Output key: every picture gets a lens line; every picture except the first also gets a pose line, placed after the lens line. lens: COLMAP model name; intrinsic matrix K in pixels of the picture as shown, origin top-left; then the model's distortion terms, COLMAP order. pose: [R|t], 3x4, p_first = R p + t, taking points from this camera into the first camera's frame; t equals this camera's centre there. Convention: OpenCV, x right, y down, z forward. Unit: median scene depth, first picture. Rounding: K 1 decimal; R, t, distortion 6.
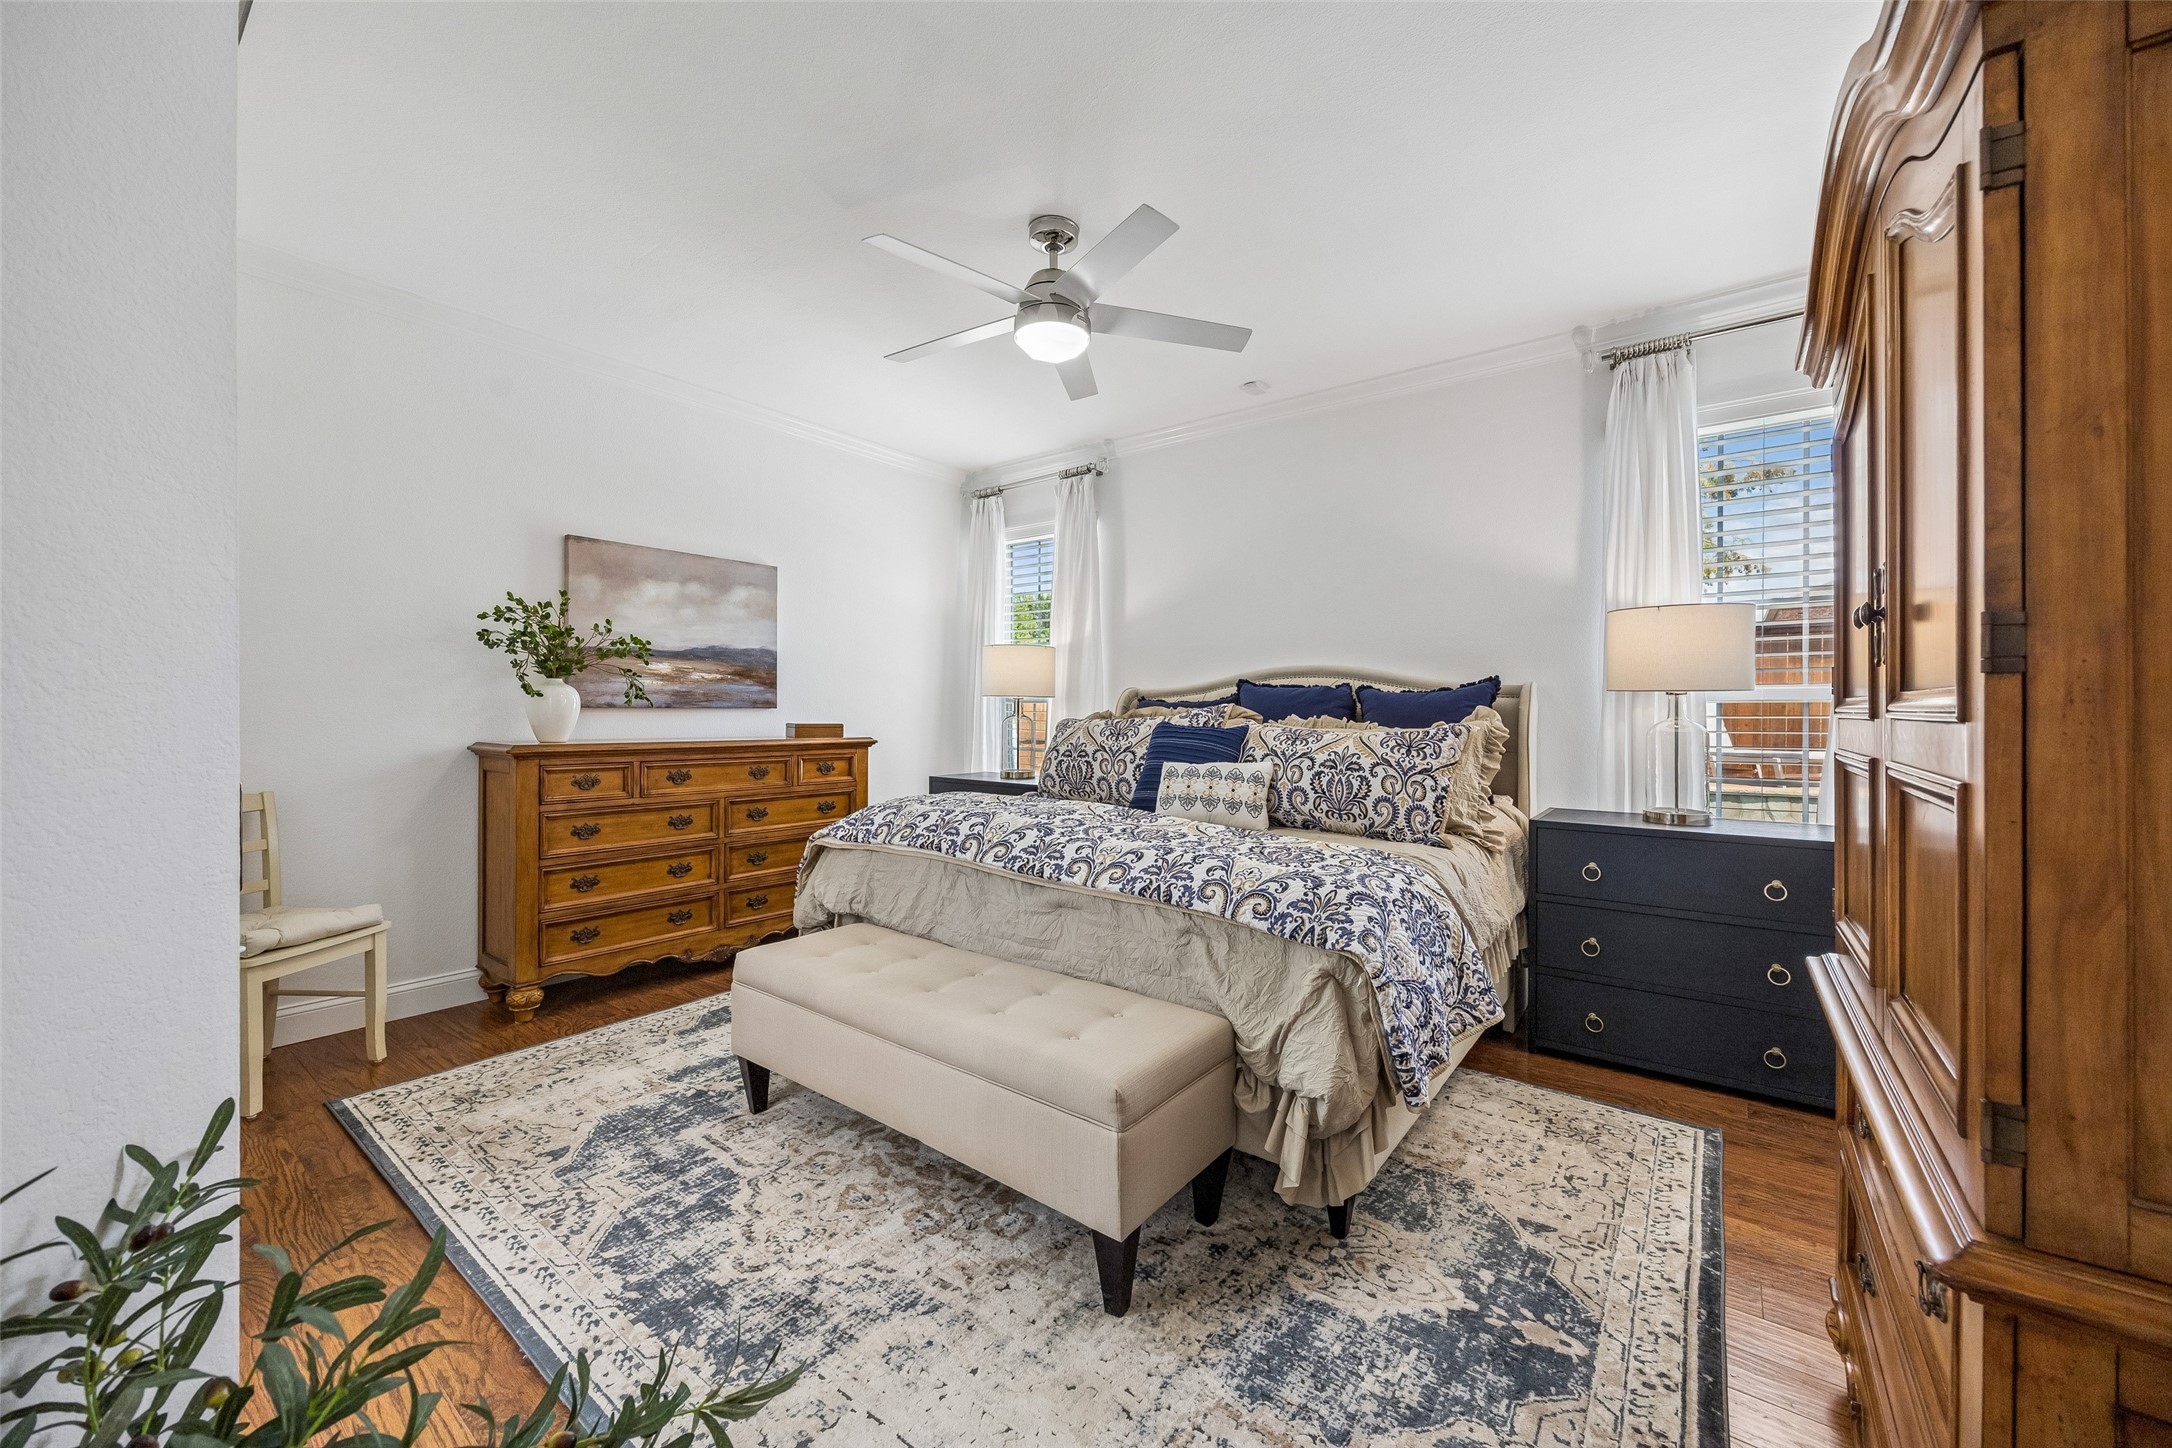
lens RADIAL K [[859.5, 0, 1098.7], [0, 859.5, 705.3], [0, 0, 1]] dist [-0.002237, -0.000029]
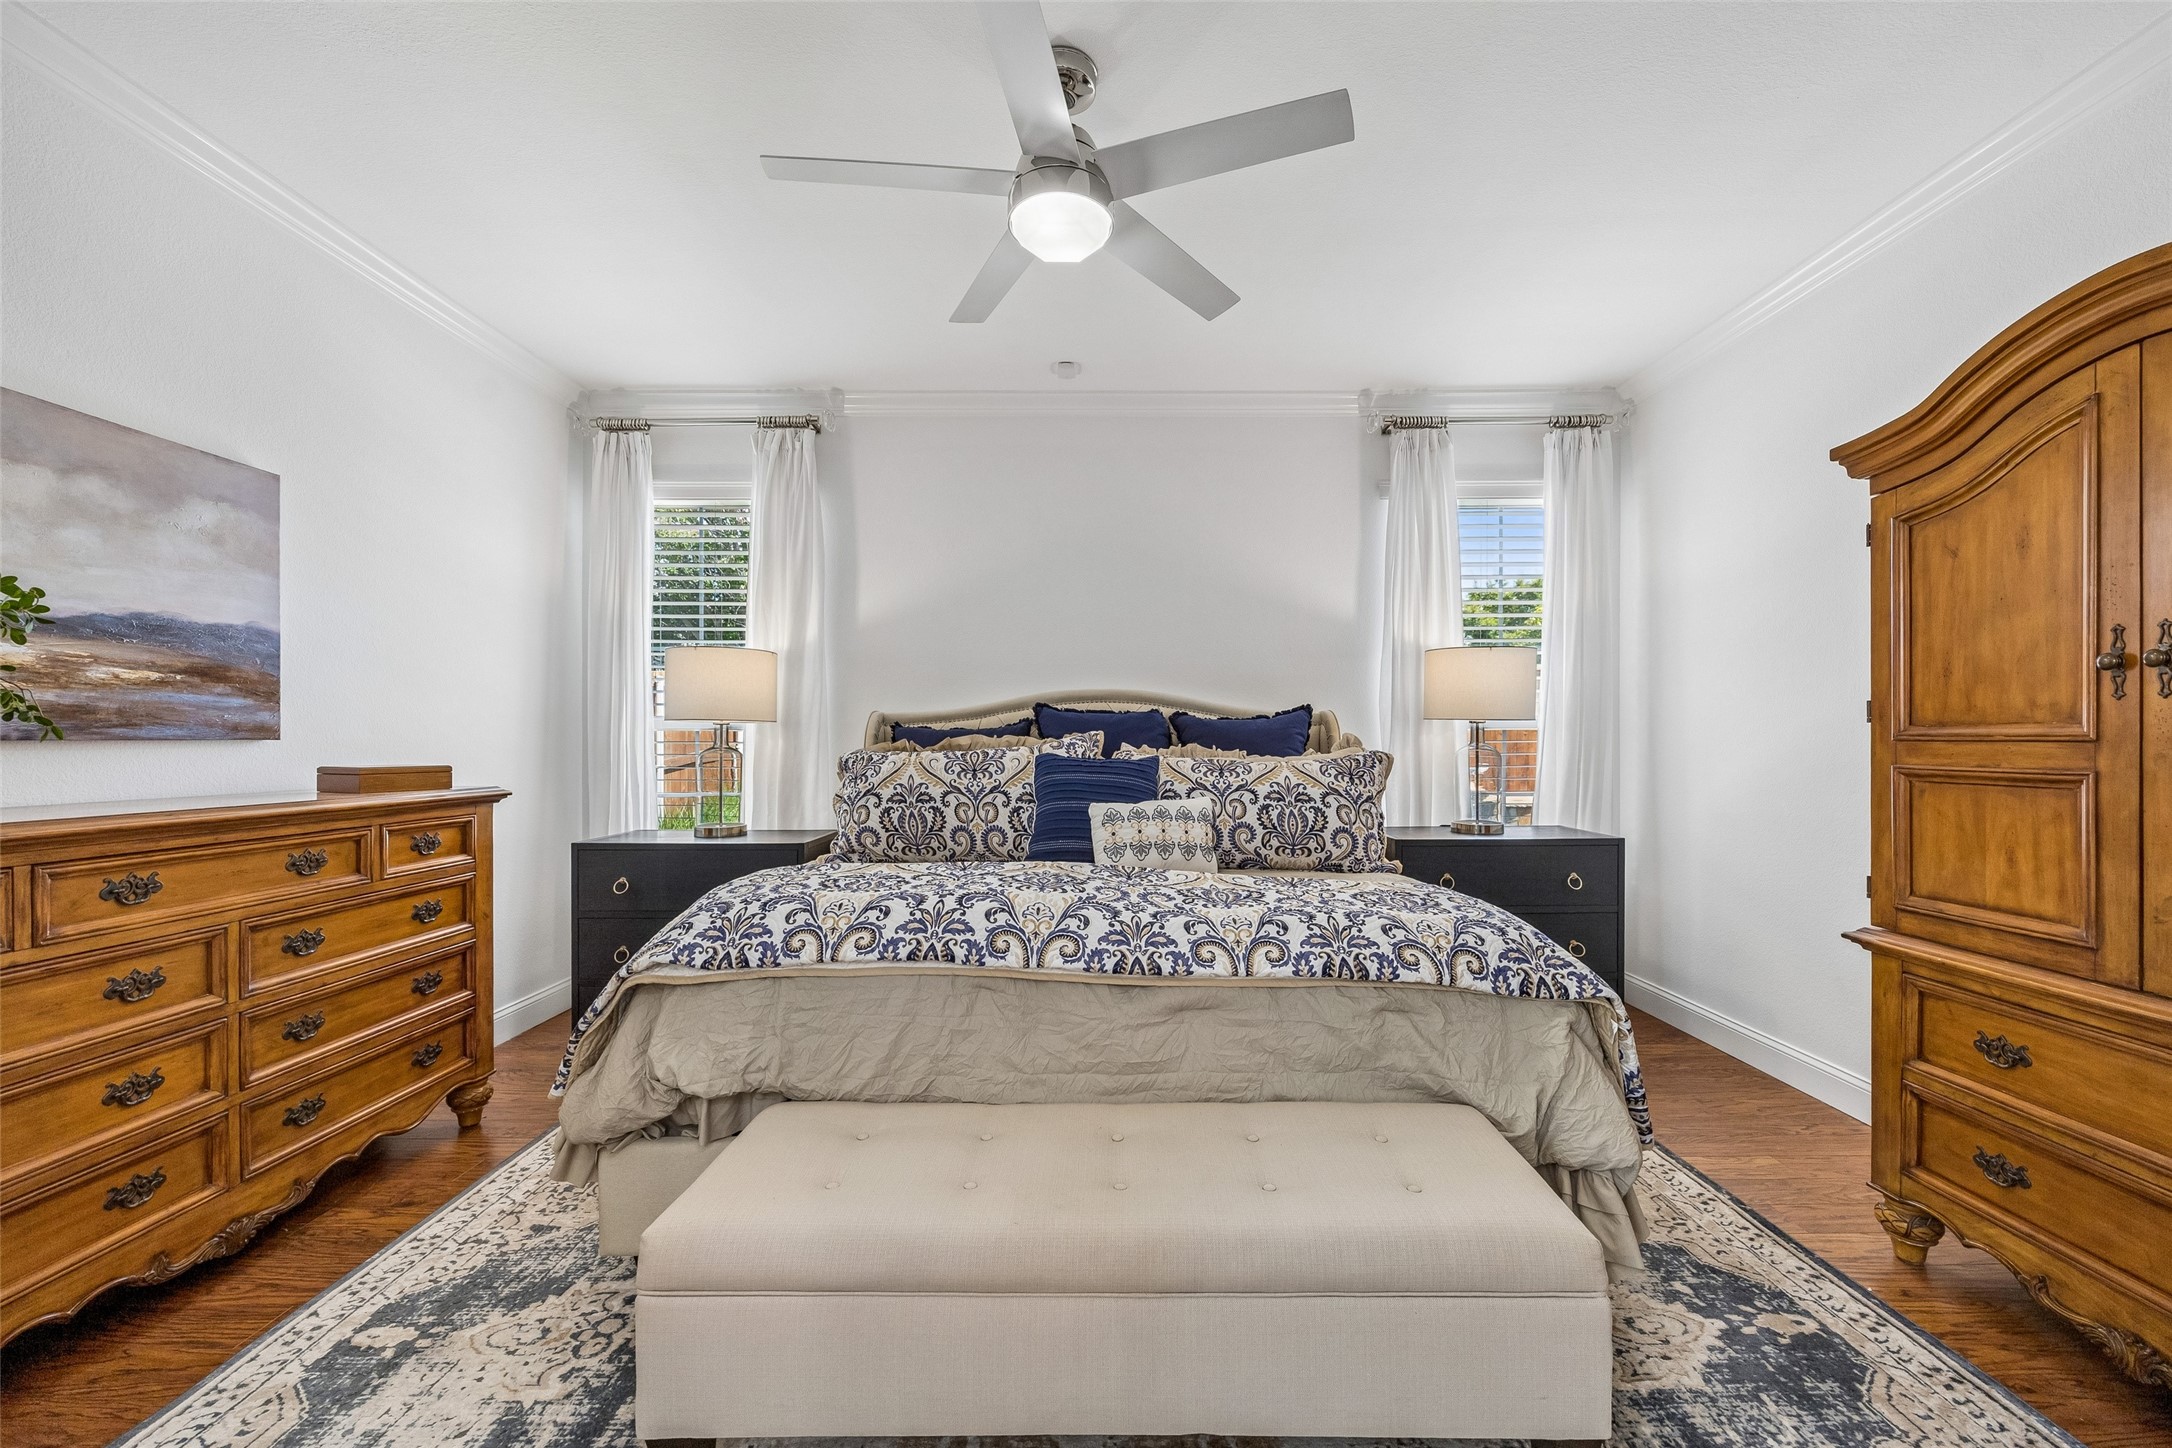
lens RADIAL K [[859.5, 0, 1094.1], [0, 859.5, 738.3], [0, 0, 1]] dist [-0.002237, -0.000029]
pose [[0.784723, -0.005715, 0.619820, -0.368134], [0.001395, 0.999971, 0.007454, -0.000919], [-0.619844, -0.004984, 0.784709, 0.317697]]
